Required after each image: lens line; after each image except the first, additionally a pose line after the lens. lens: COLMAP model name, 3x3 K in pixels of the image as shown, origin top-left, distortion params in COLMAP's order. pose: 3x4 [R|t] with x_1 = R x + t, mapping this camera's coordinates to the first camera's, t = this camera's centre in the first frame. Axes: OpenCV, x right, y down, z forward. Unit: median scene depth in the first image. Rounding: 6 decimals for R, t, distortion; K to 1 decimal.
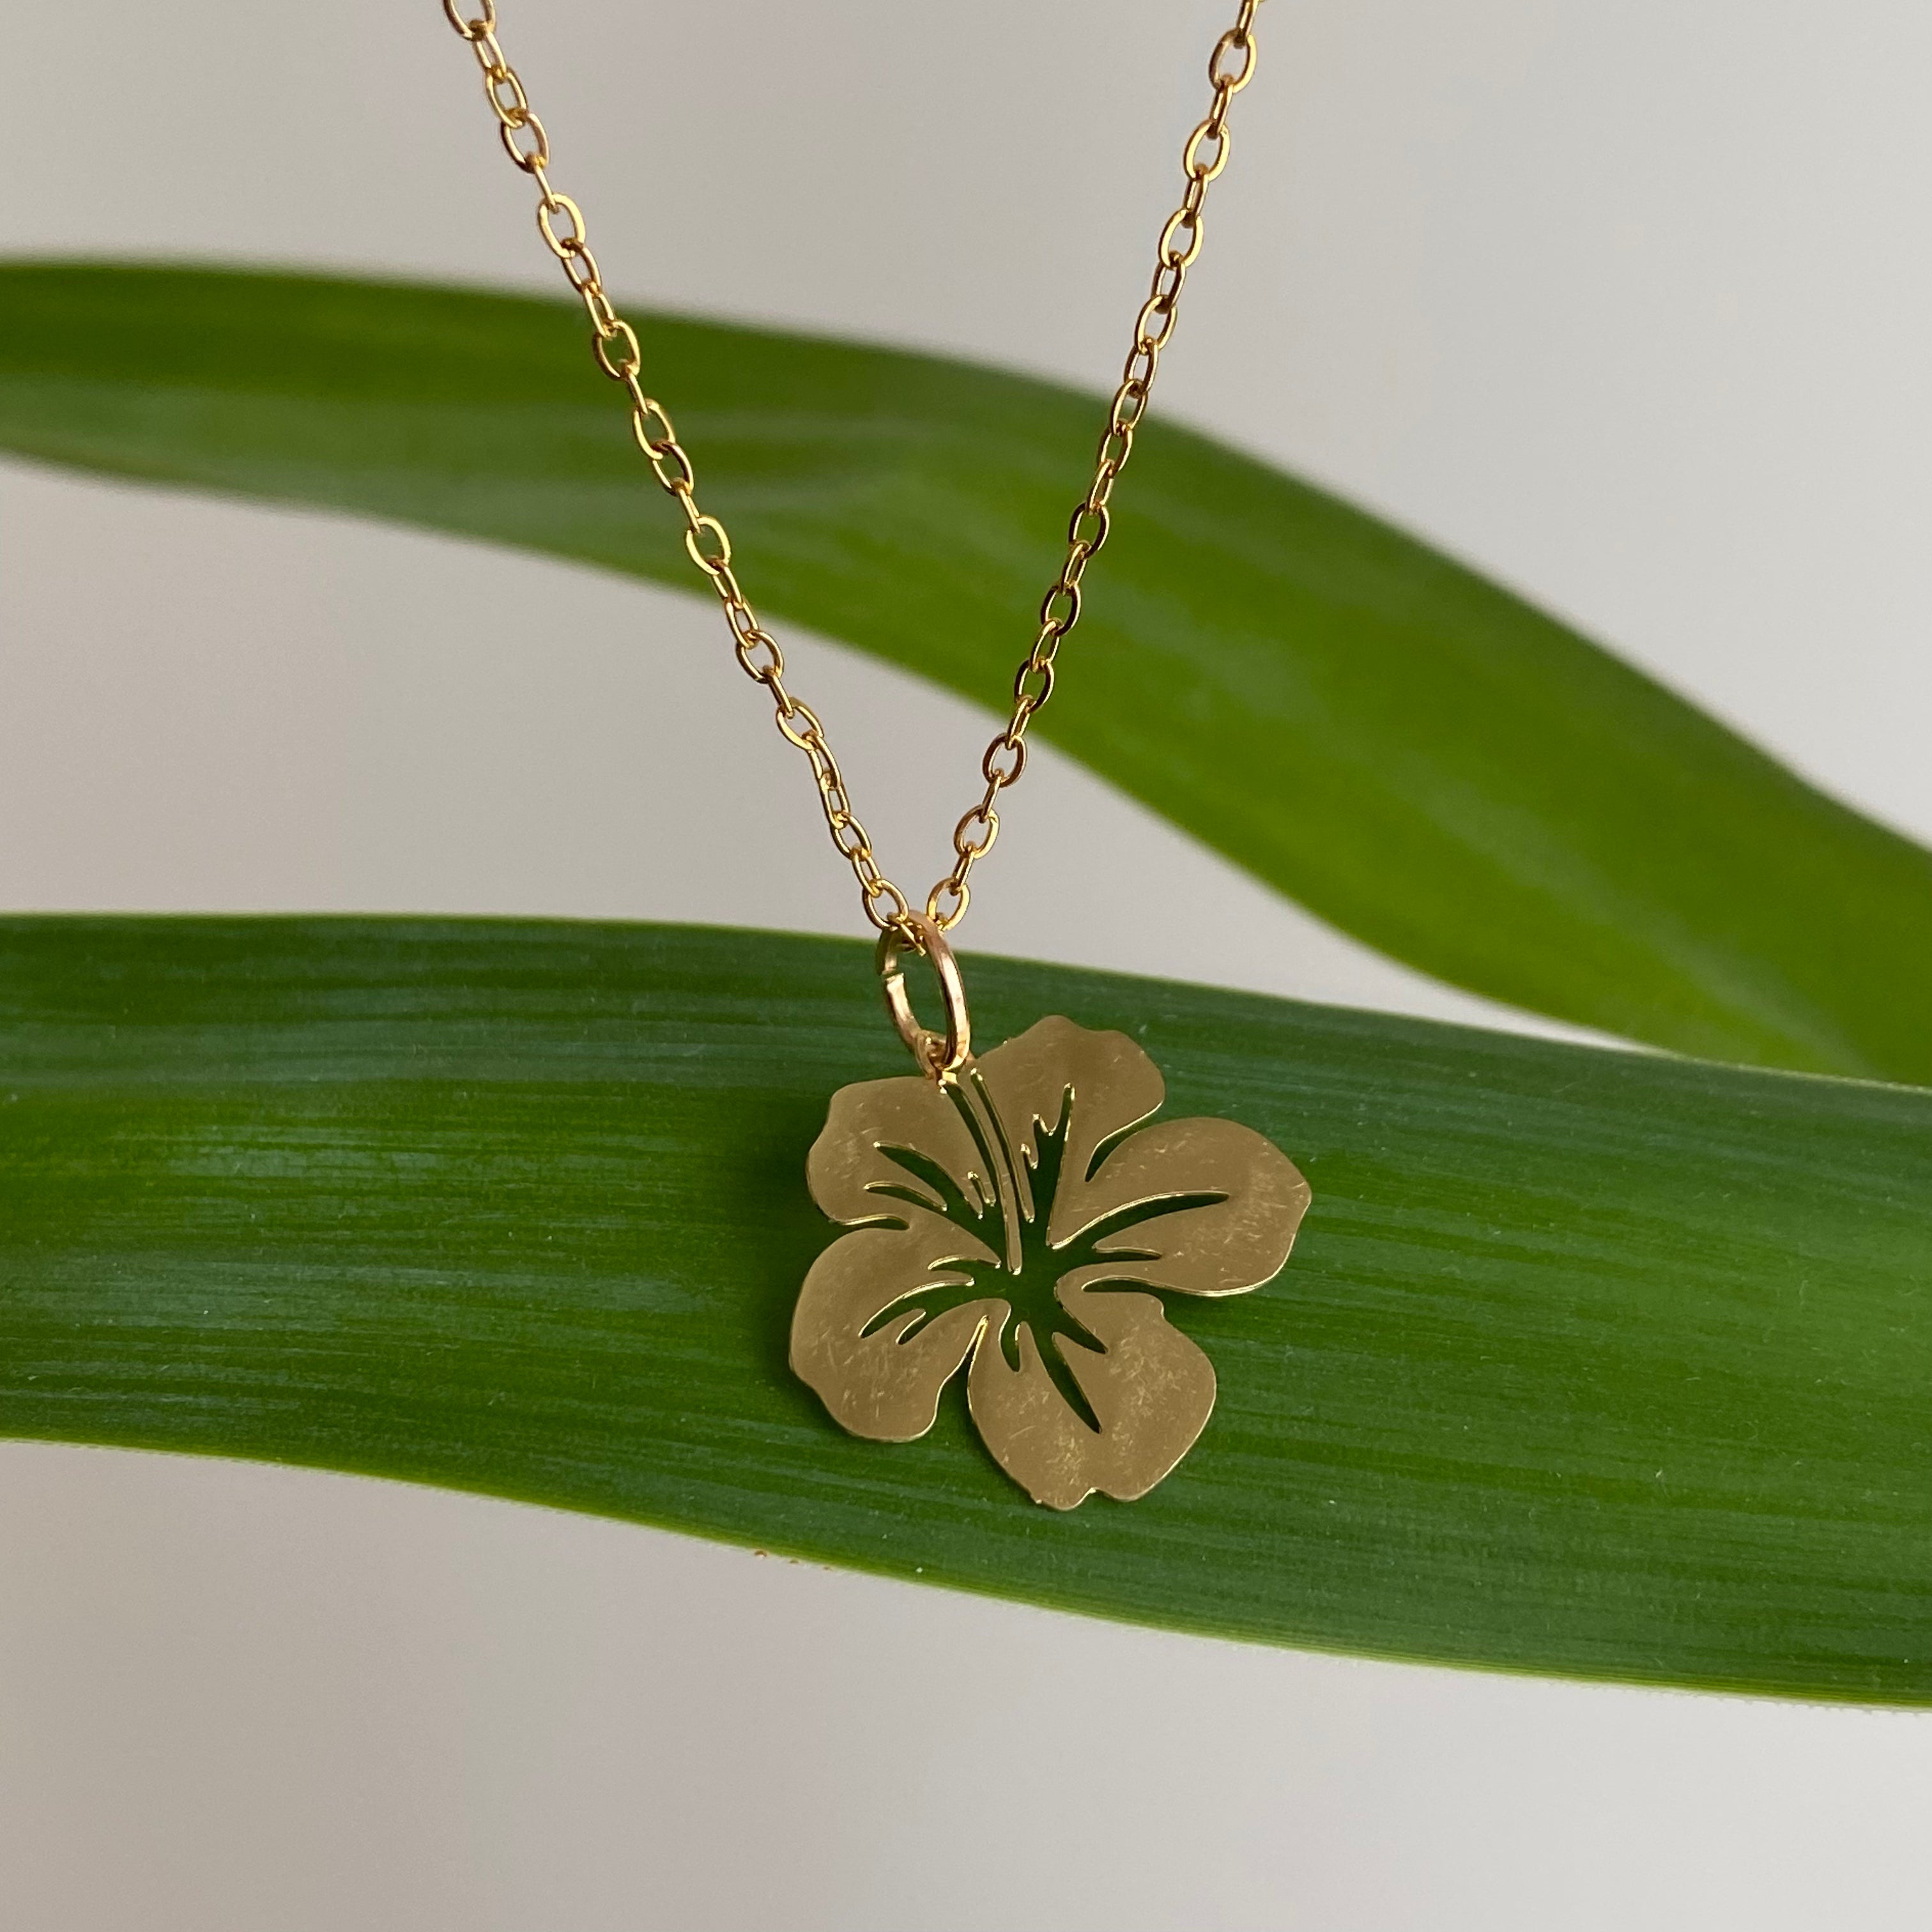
lens RADIAL K [[5895.7, 0, 1015.5], [0, 5895.7, 967.4], [0, 0, 1]] dist [0.583443, -6.972118]
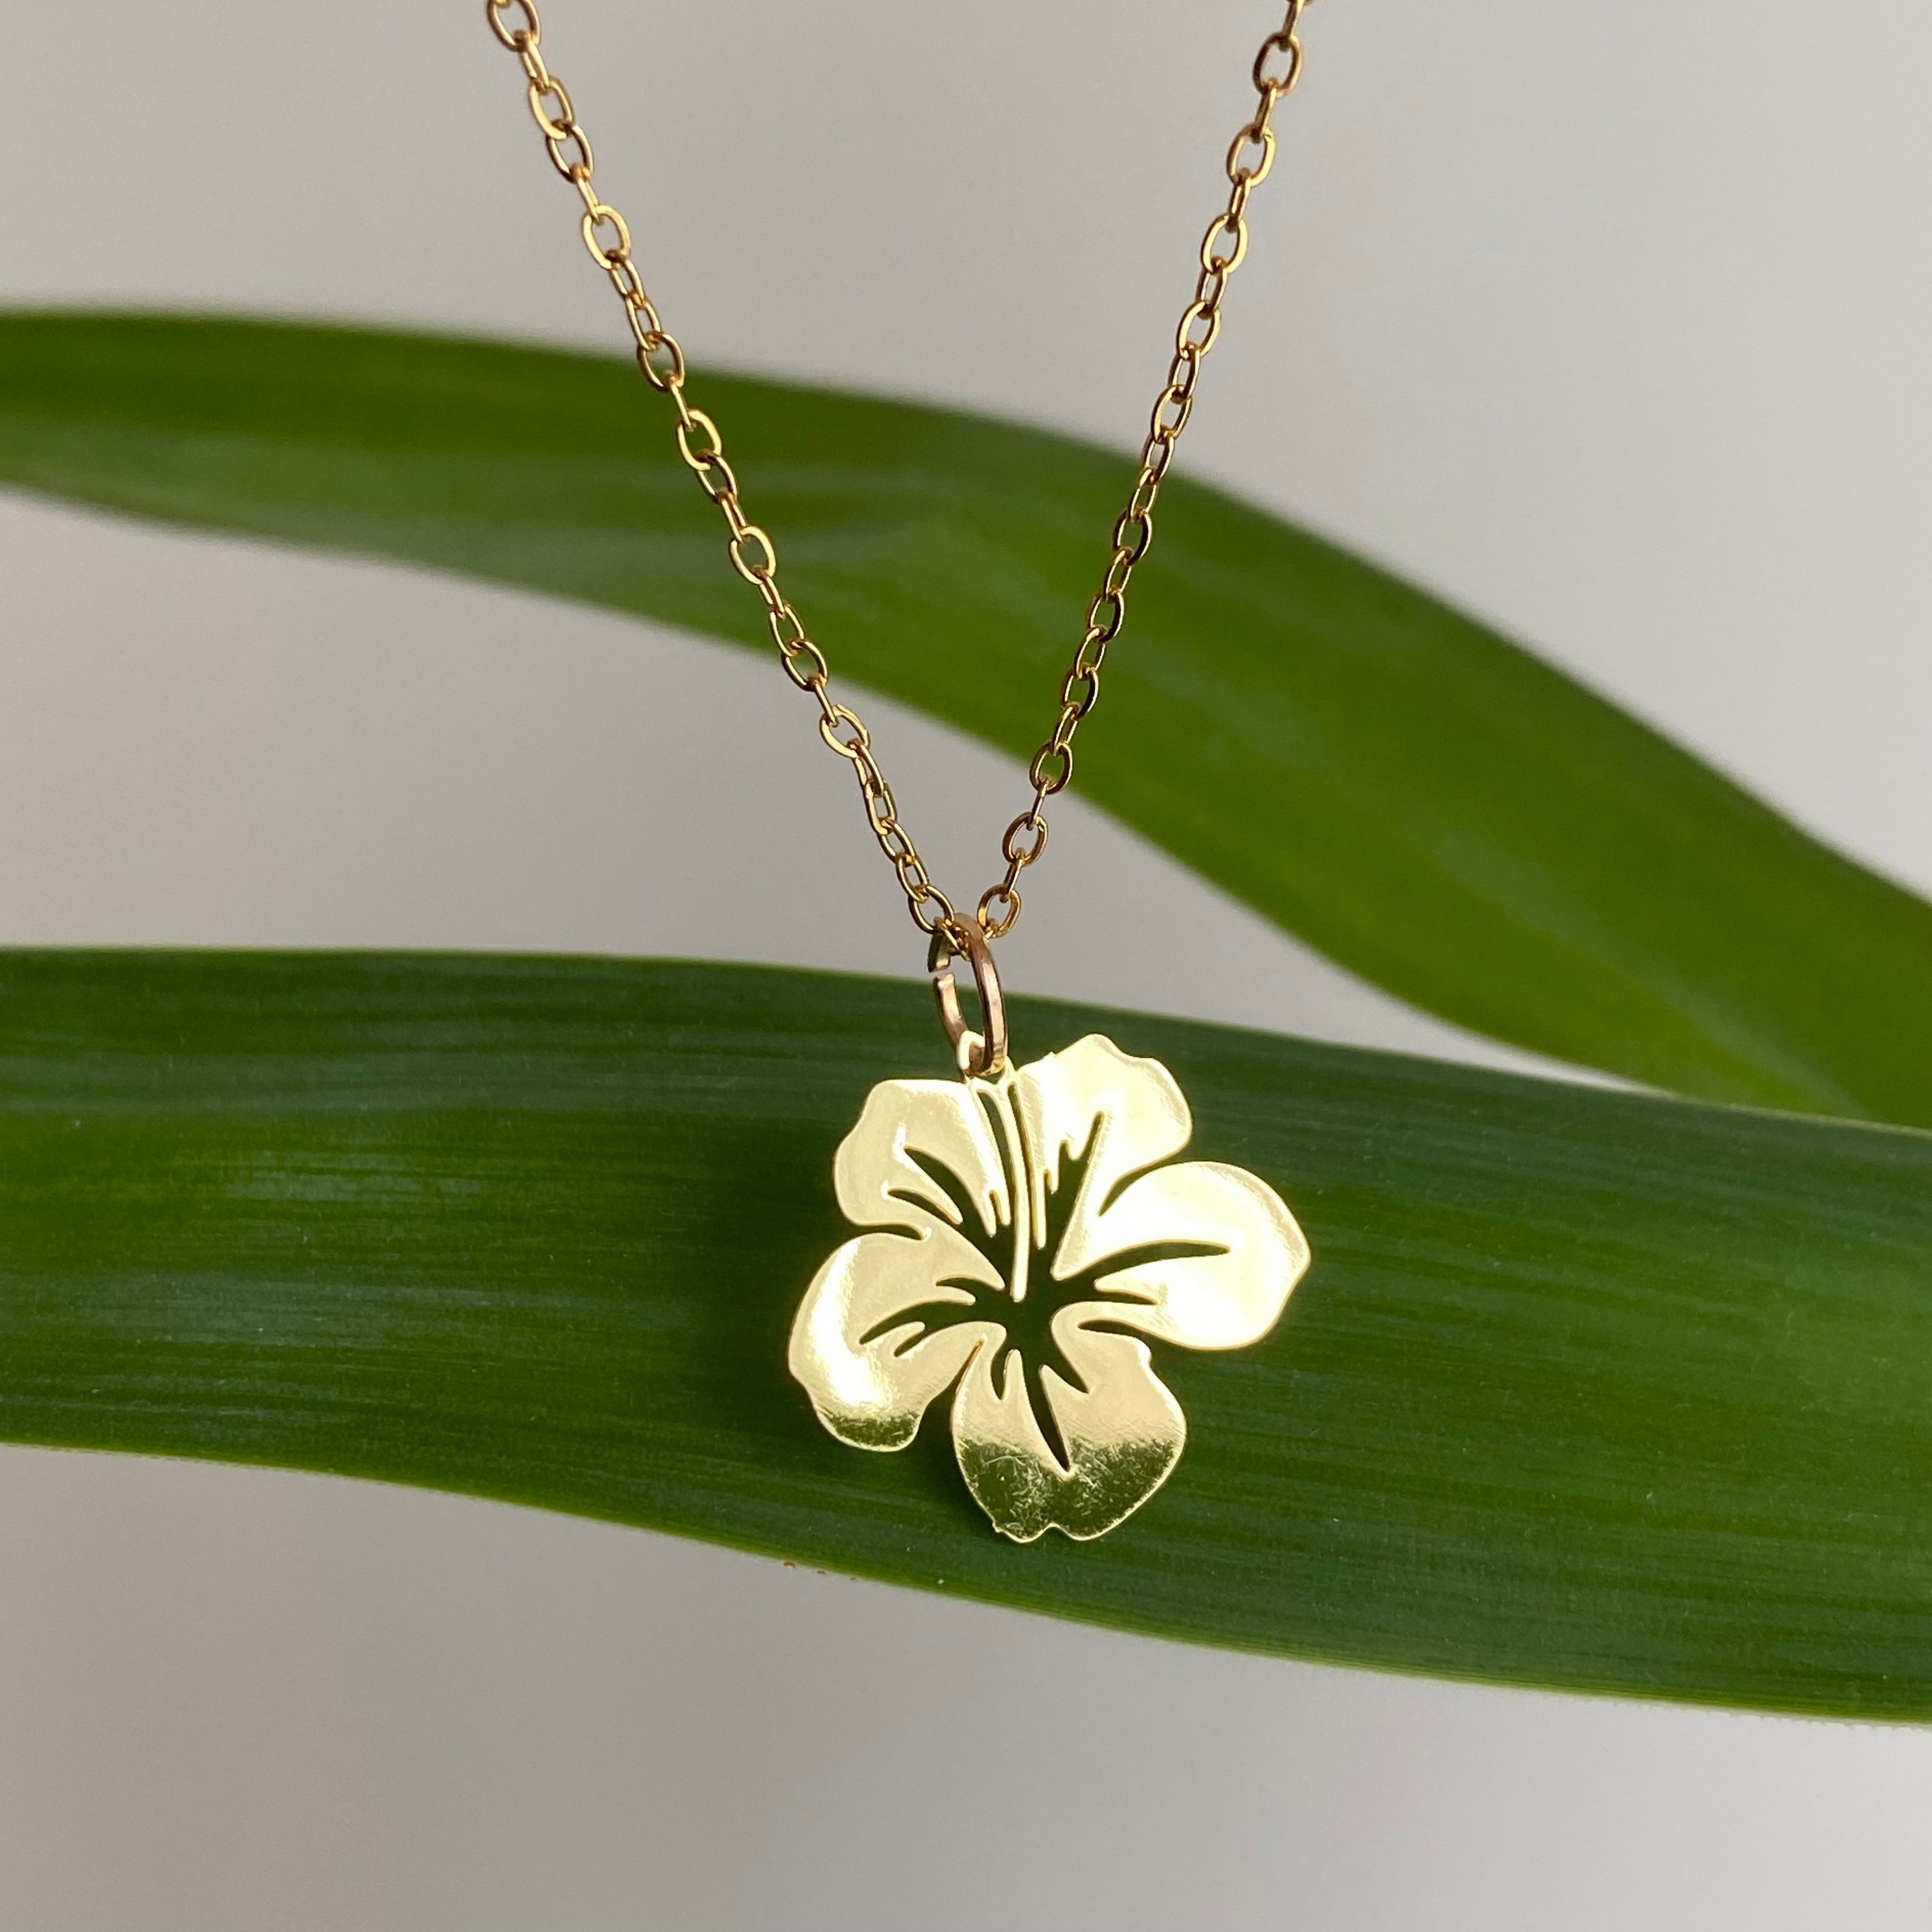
lens RADIAL K [[5895.7, 0, 1015.5], [0, 5895.7, 967.4], [0, 0, 1]] dist [0.583443, -6.972118]
pose [[0.999967, 0.007890, -0.001782, -0.002044], [-0.007900, 0.999953, -0.005673, -0.000845], [0.001737, 0.005687, 0.999982, -0.045123]]
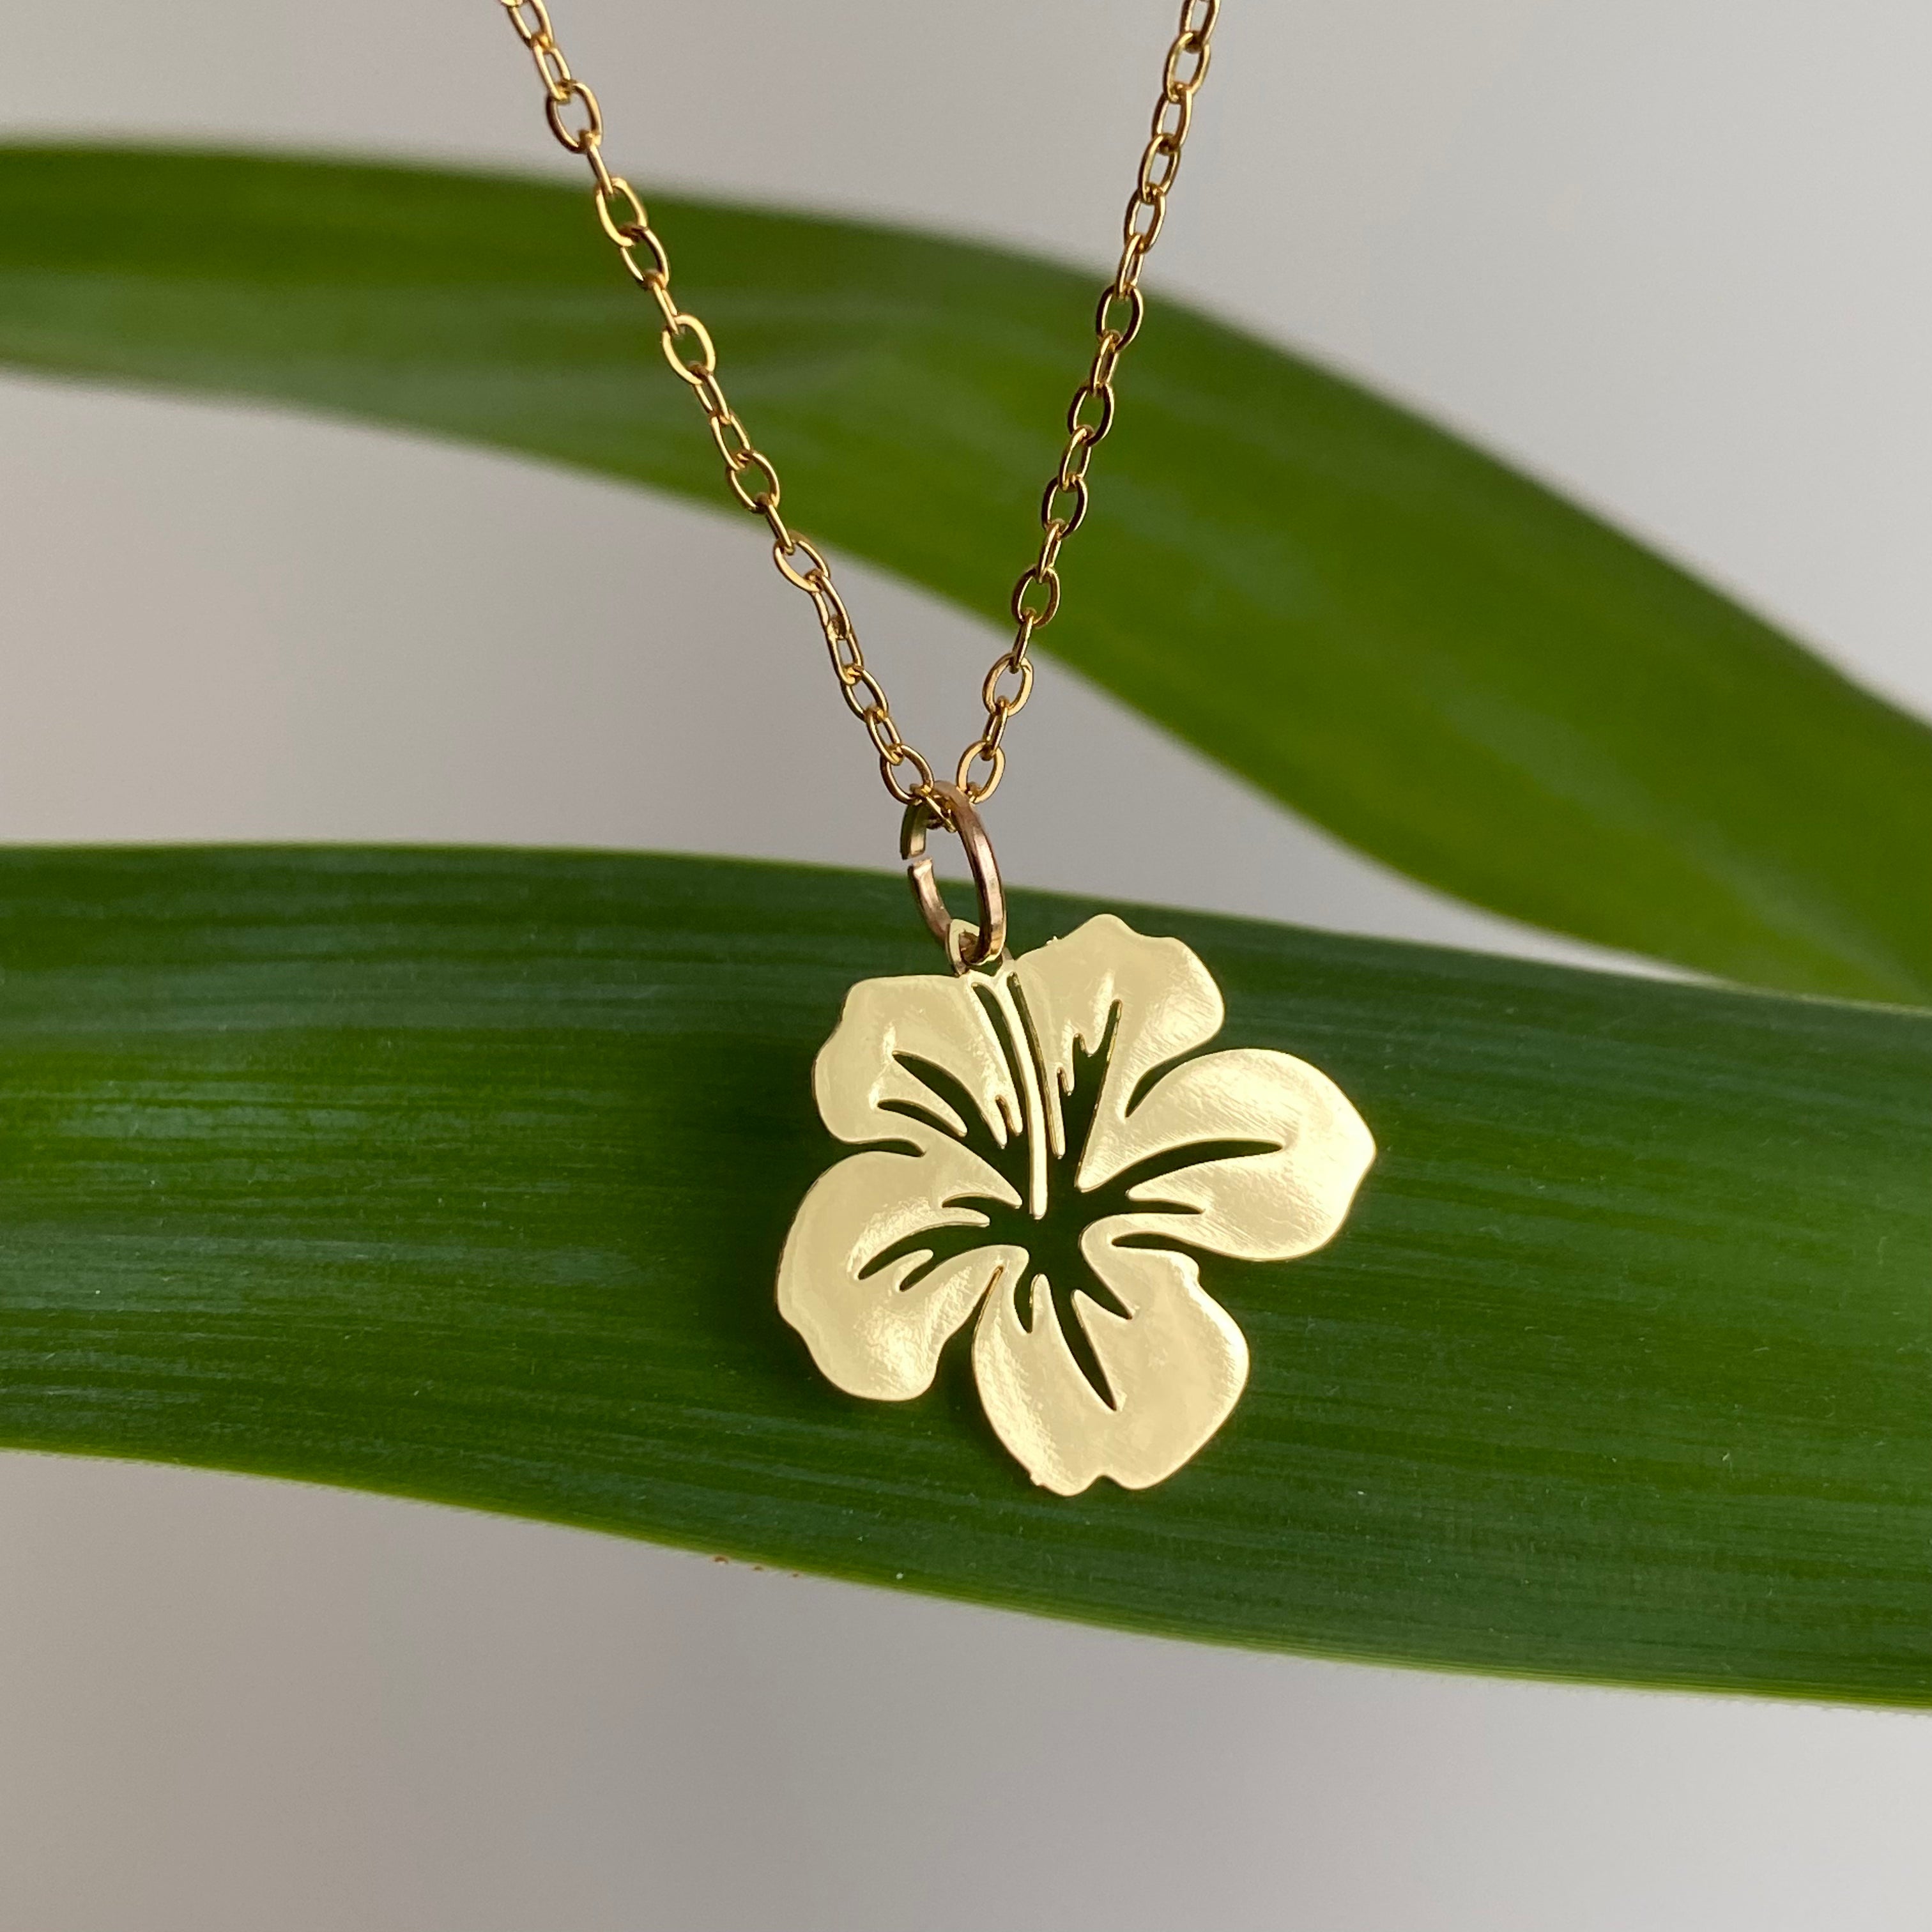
lens RADIAL K [[5793.2, 0, 1027.0], [0, 5793.2, 1016.9], [0, 0, 1]] dist [0.568253, -8.257963]
pose [[0.999951, -0.009620, 0.002254, 0.001804], [0.009563, 0.999673, 0.023708, -0.002771], [-0.002482, -0.023685, 0.999716, 0.123282]]
